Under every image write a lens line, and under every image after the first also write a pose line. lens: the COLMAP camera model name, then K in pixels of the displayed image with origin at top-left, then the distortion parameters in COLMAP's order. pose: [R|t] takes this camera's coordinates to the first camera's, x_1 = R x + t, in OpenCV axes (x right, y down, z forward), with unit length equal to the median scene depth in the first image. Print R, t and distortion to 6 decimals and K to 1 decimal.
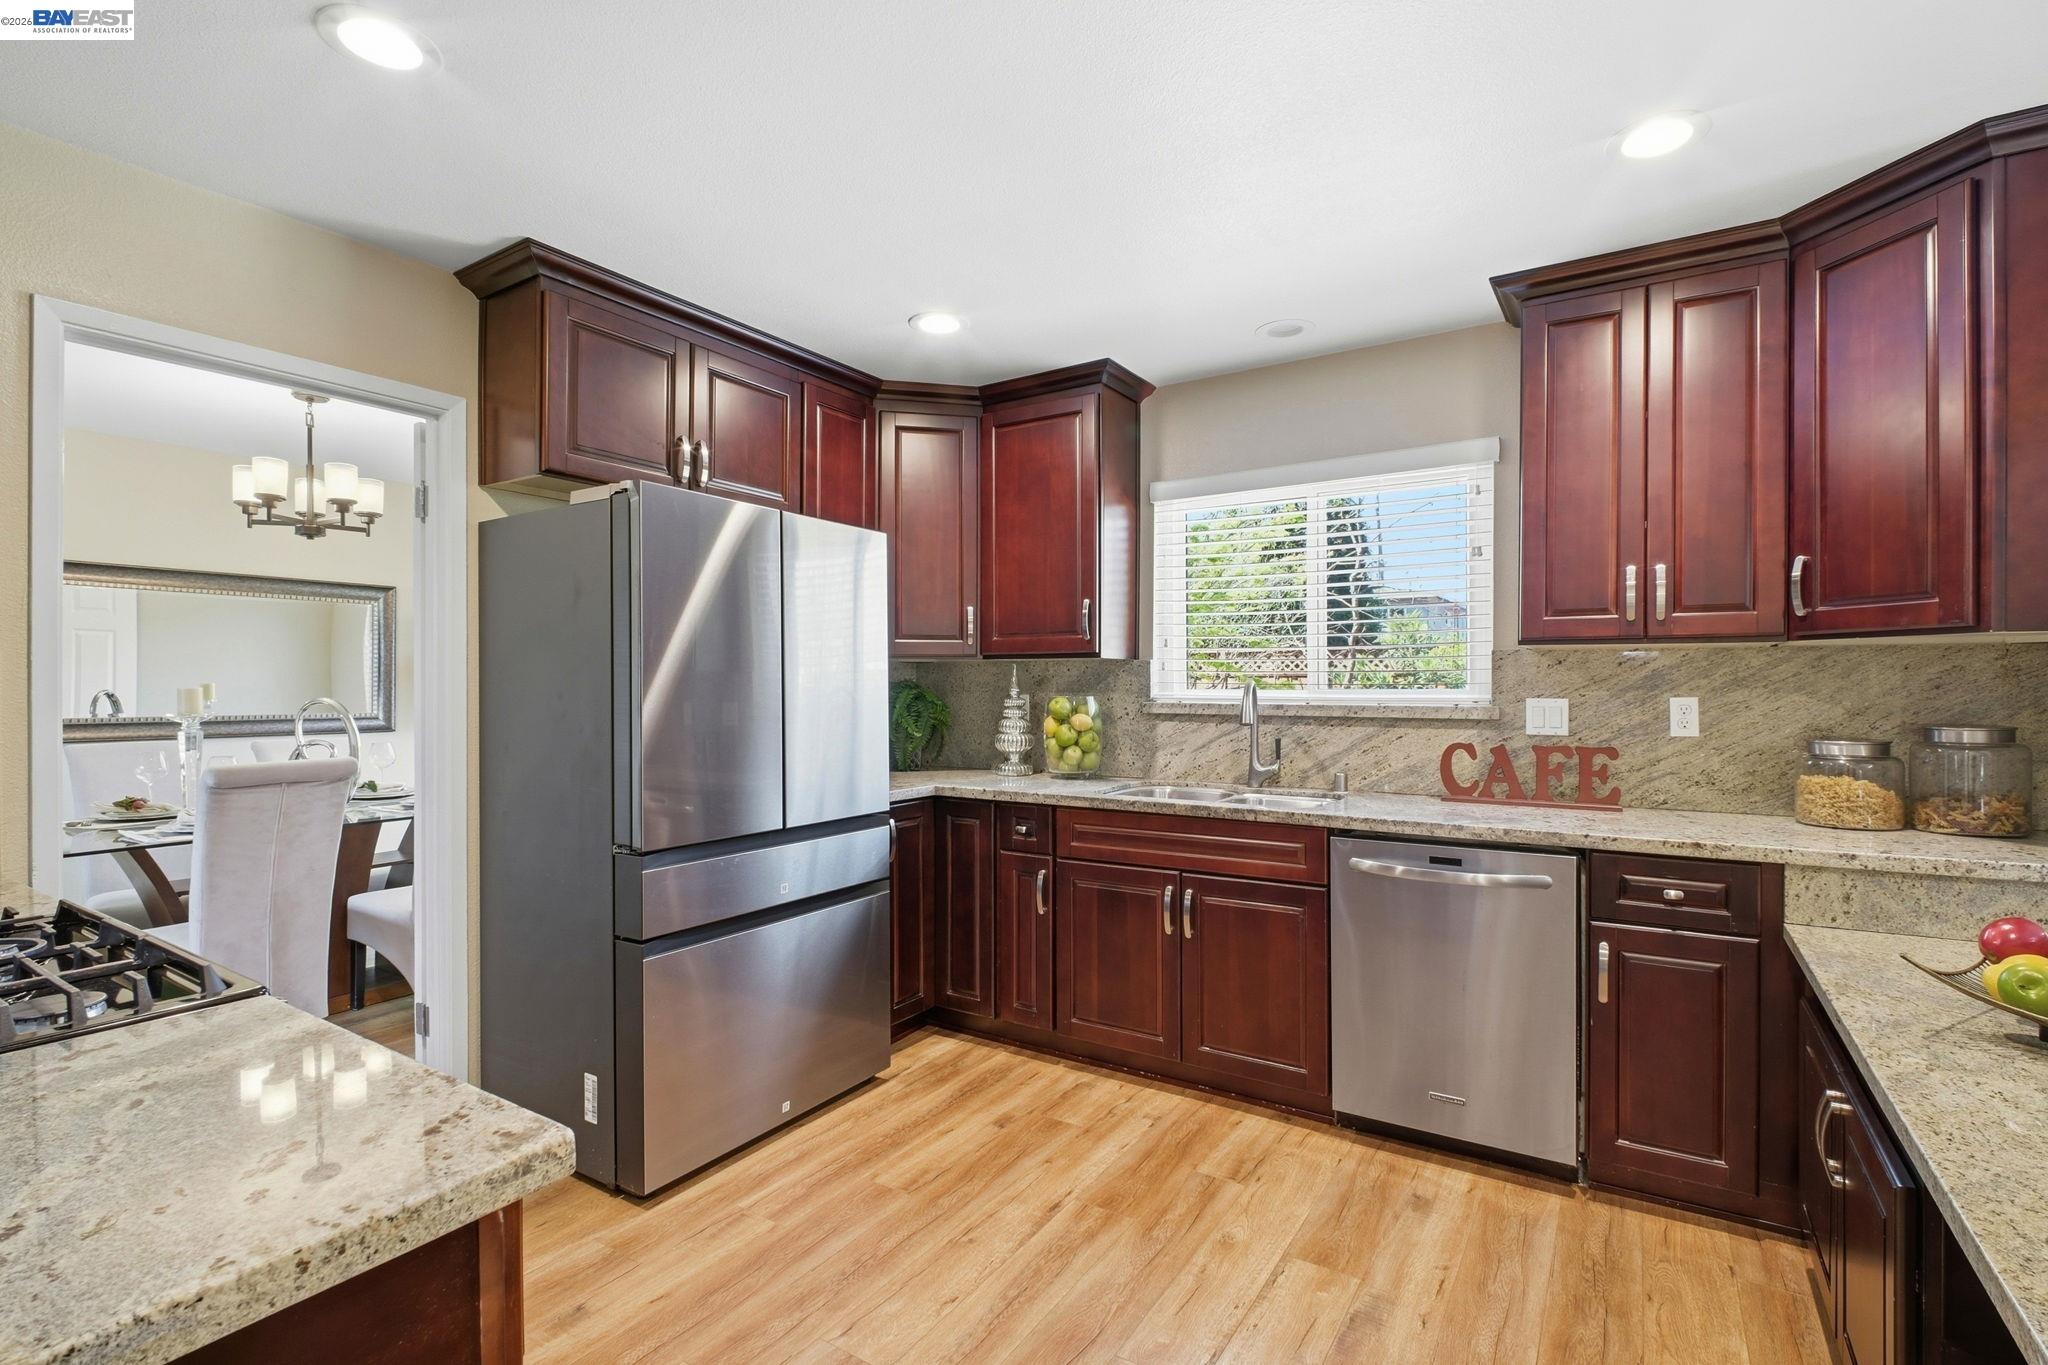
lens RADIAL K [[939.6, 0, 1047.4], [0, 939.6, 689.8], [0, 0, 1]] dist [-0.003553, -0.001168]
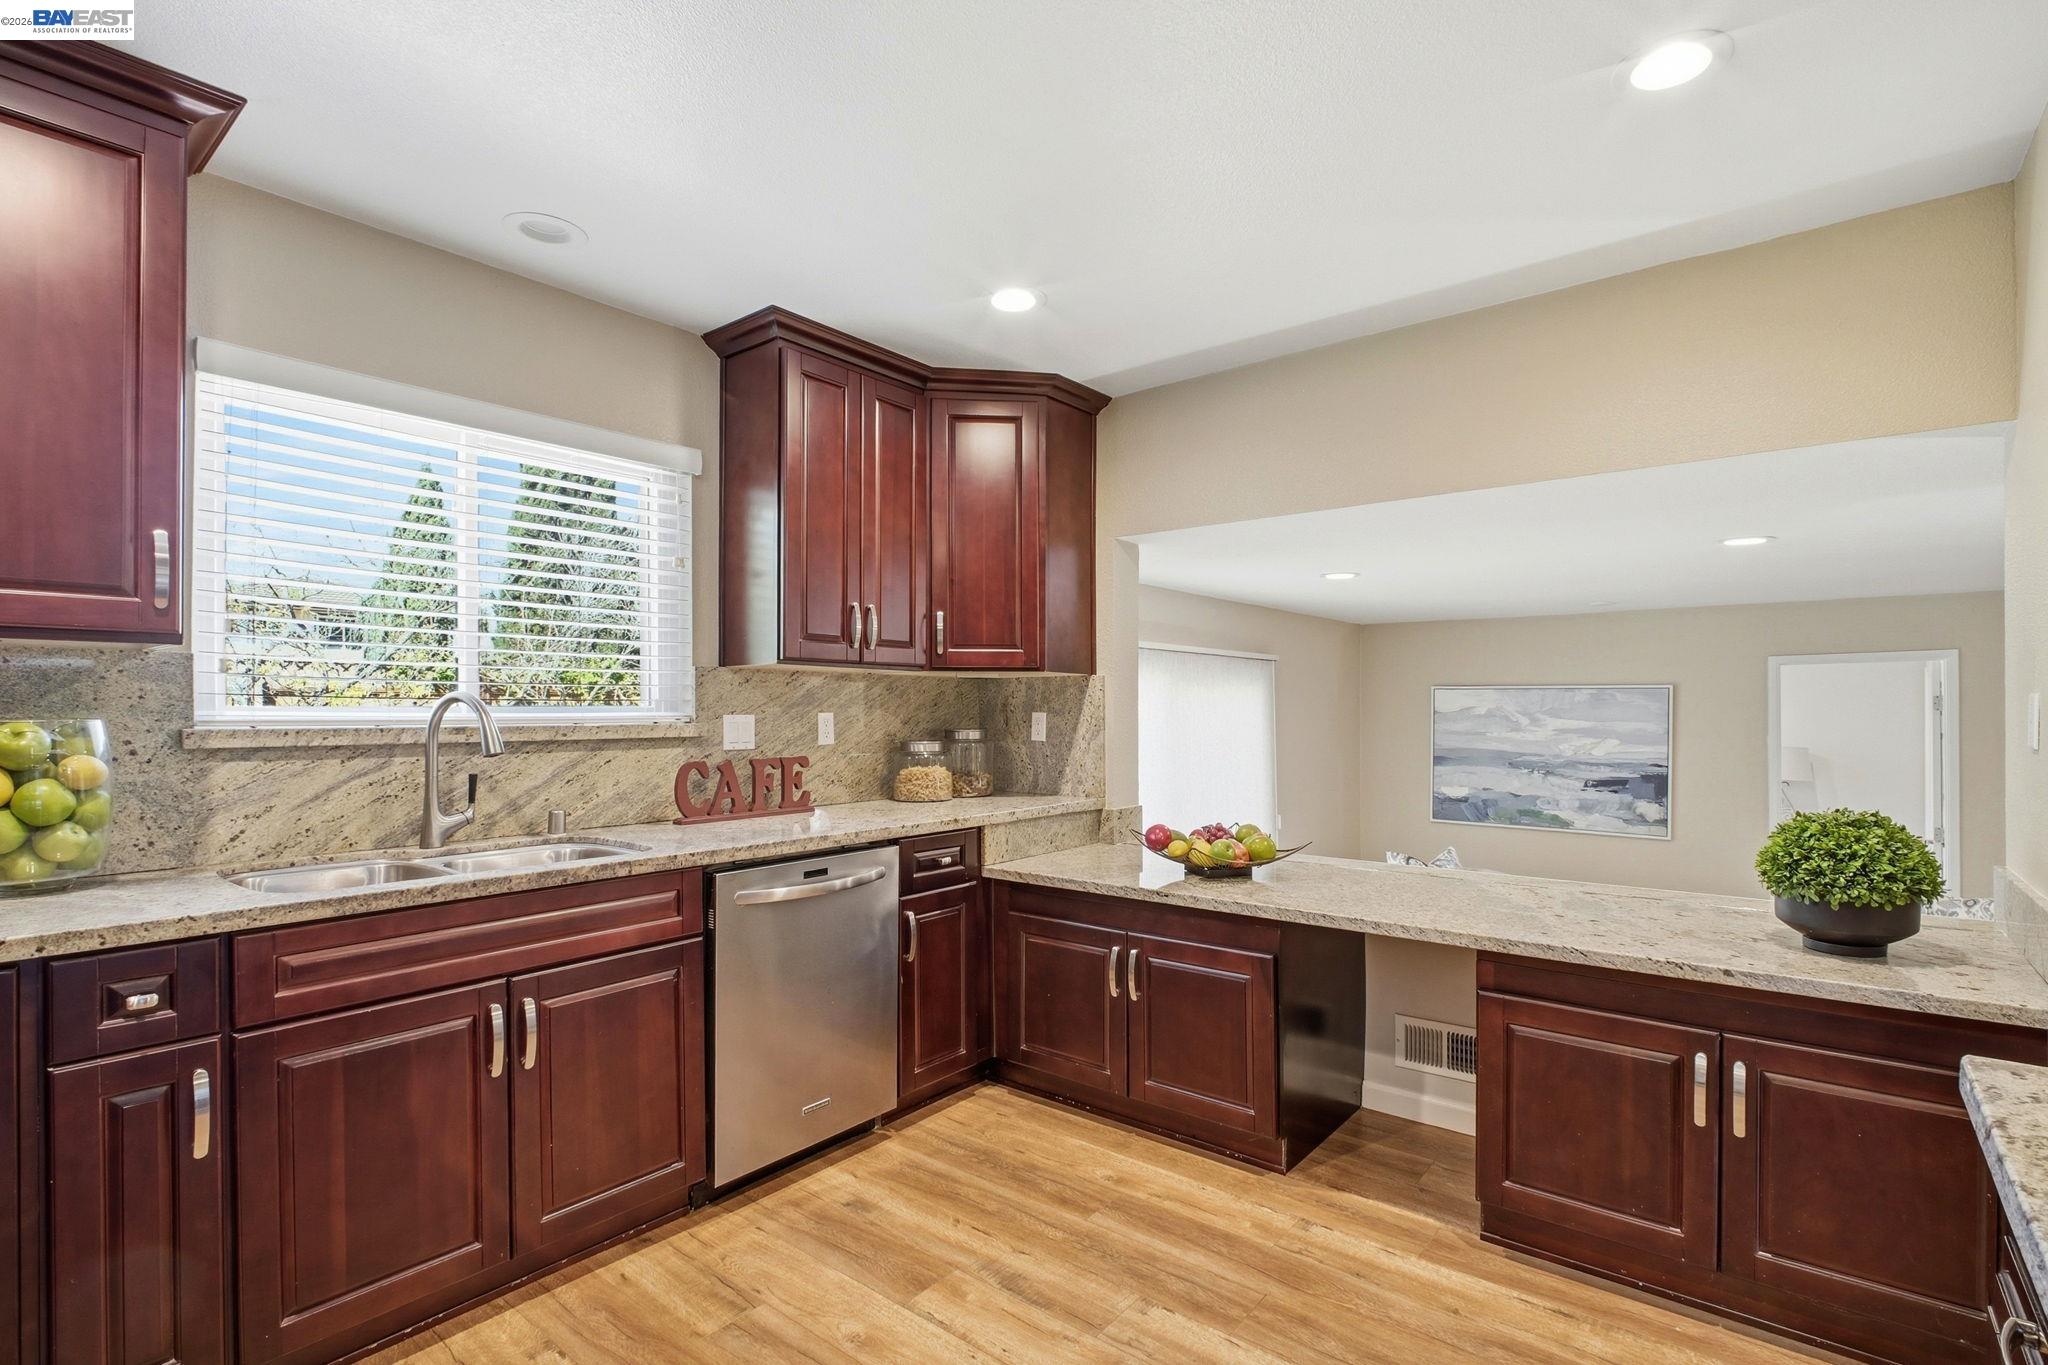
lens RADIAL K [[963.3, 0, 1029.3], [0, 963.3, 708.9], [0, 0, 1]] dist [-0.002068, -0.000793]
pose [[0.115761, -0.000154, 0.993277, -0.533333], [0.005263, 0.999986, -0.000458, 0.005147], [-0.993263, 0.005281, 0.115760, 0.588152]]
